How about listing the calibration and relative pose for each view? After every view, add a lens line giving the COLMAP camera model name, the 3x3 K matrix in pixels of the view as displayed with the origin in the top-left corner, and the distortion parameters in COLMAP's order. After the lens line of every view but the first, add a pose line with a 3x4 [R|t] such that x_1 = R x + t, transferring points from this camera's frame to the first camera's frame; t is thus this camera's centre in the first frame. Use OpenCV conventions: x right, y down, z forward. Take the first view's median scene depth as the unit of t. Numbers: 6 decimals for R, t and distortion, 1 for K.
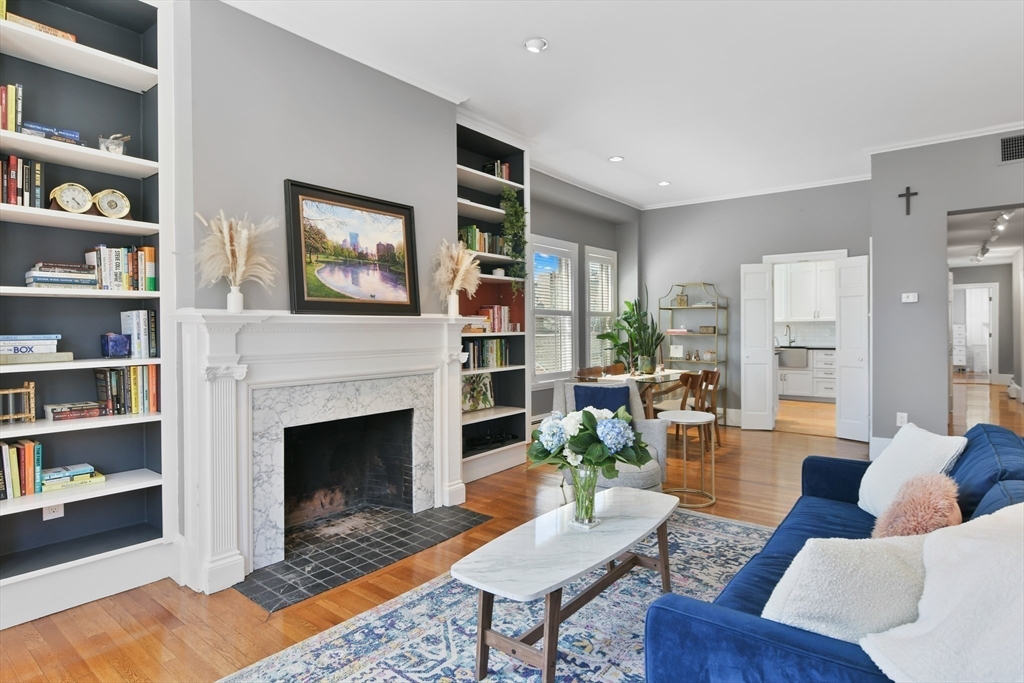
lens RADIAL K [[550.4, 0, 516.8], [0, 550.4, 334.1], [0, 0, 1]] dist [-0.003896, -0.000533]
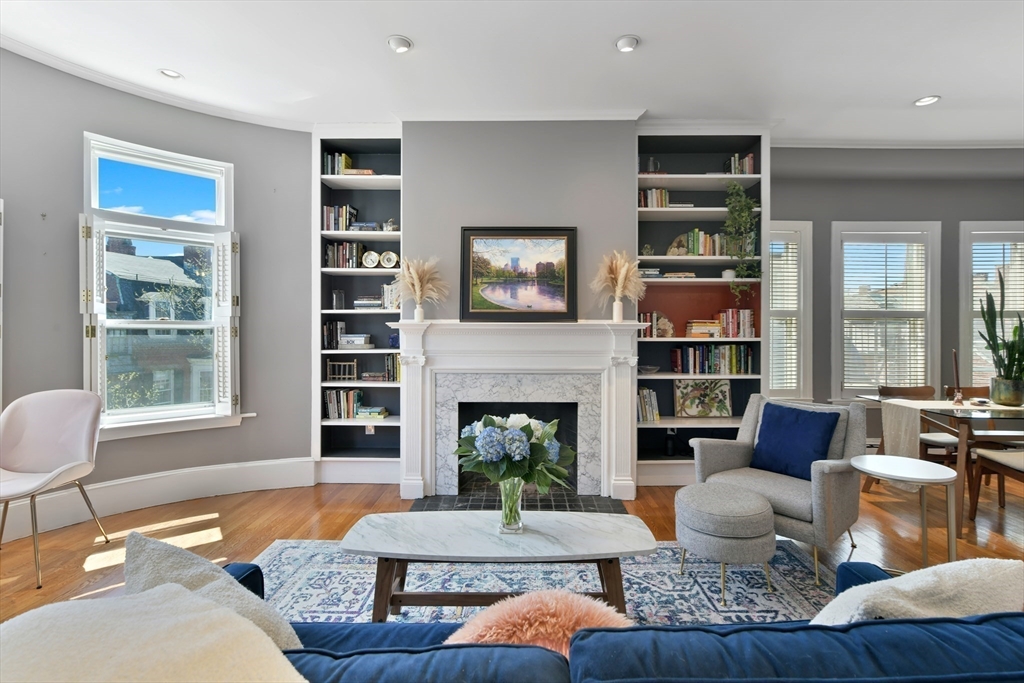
lens RADIAL K [[472.6, 0, 519.7], [0, 472.6, 331.5], [0, 0, 1]] dist [-0.001024, 0.000000]
pose [[0.616911, 0.008942, -0.786982, 0.674046], [-0.014195, 0.999899, 0.000234, -0.015556], [0.786905, 0.011027, 0.616975, 0.391551]]
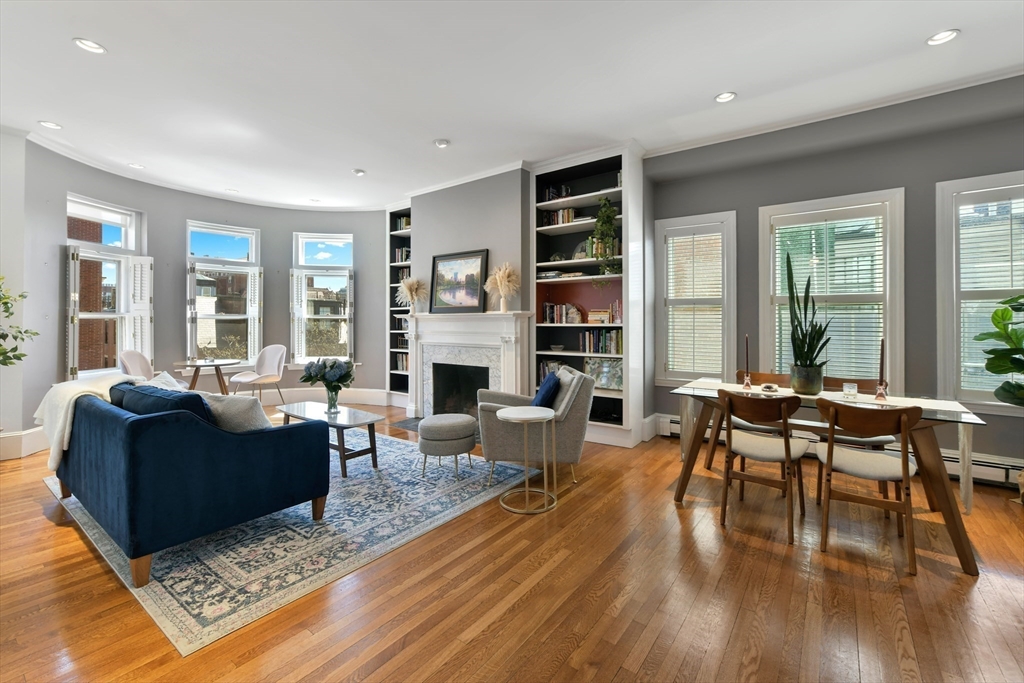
lens RADIAL K [[435.3, 0, 515.3], [0, 435.3, 318.1], [0, 0, 1]] dist [-0.000506, 0.000124]
pose [[0.034119, -0.000172, -0.999418, 1.519059], [-0.008749, 0.999962, -0.000471, -0.021791], [0.999379, 0.008760, 0.034116, 1.364474]]
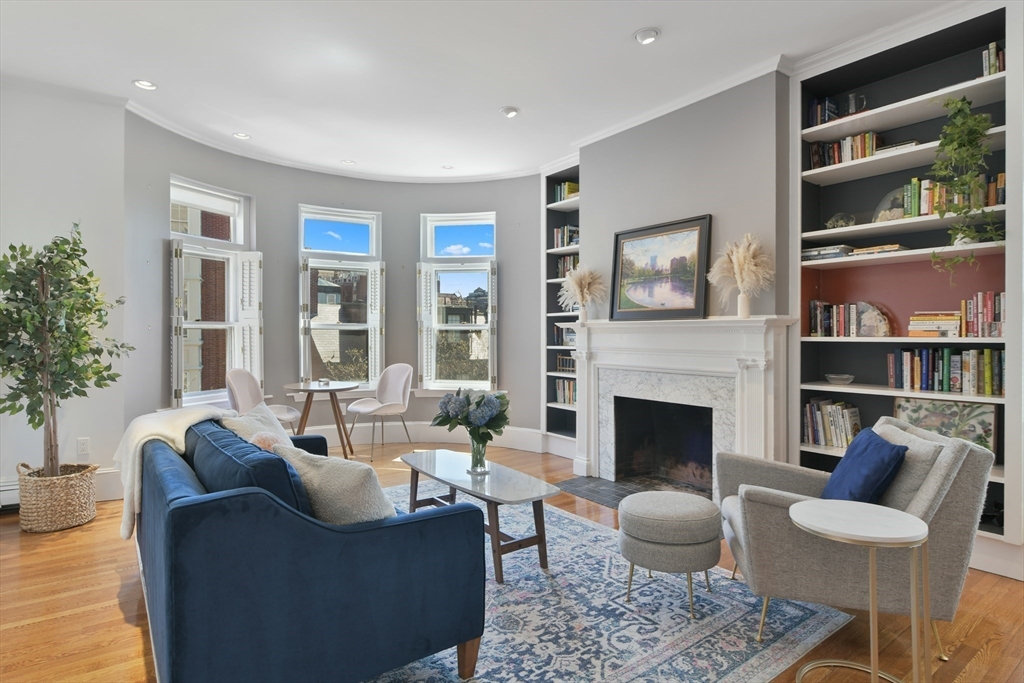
lens RADIAL K [[550.4, 0, 516.8], [0, 550.4, 334.1], [0, 0, 1]] dist [-0.003896, -0.000533]
pose [[-0.257666, 0.010203, -0.966180, 1.193284], [-0.006576, 0.999903, 0.012313, -0.019147], [0.966212, 0.009527, -0.257574, 1.200418]]
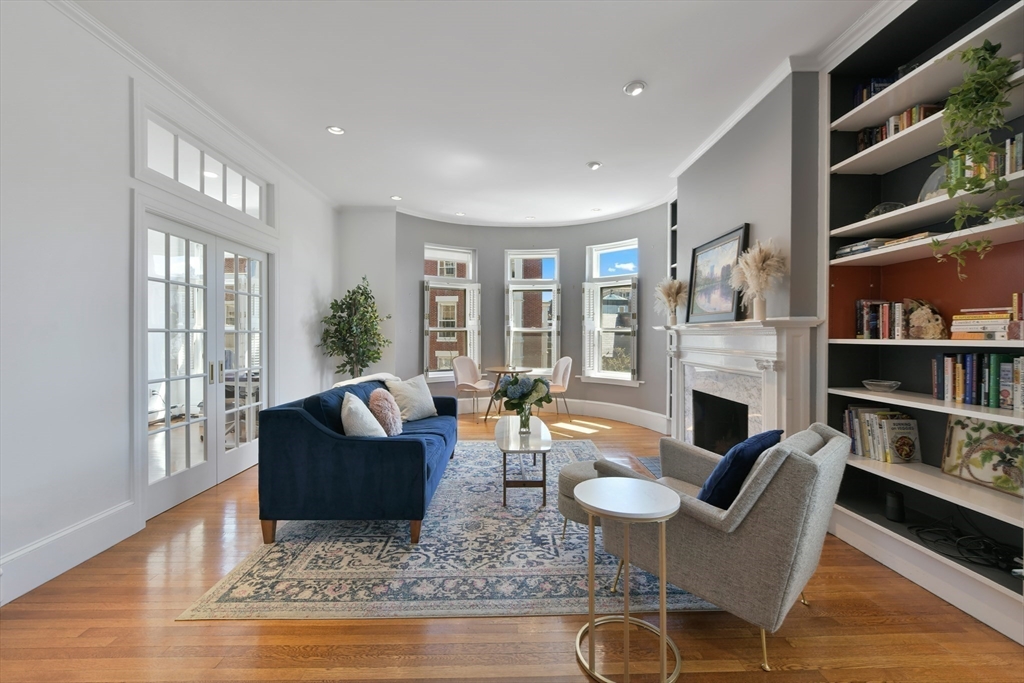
lens RADIAL K [[428.3, 0, 515.2], [0, 428.3, 337.2], [0, 0, 1]] dist [-0.000085, 0.000011]
pose [[-0.768635, 0.008761, -0.639628, 0.941073], [-0.002813, 0.999850, 0.017075, -0.019497], [0.639682, 0.014923, -0.768495, 1.790087]]
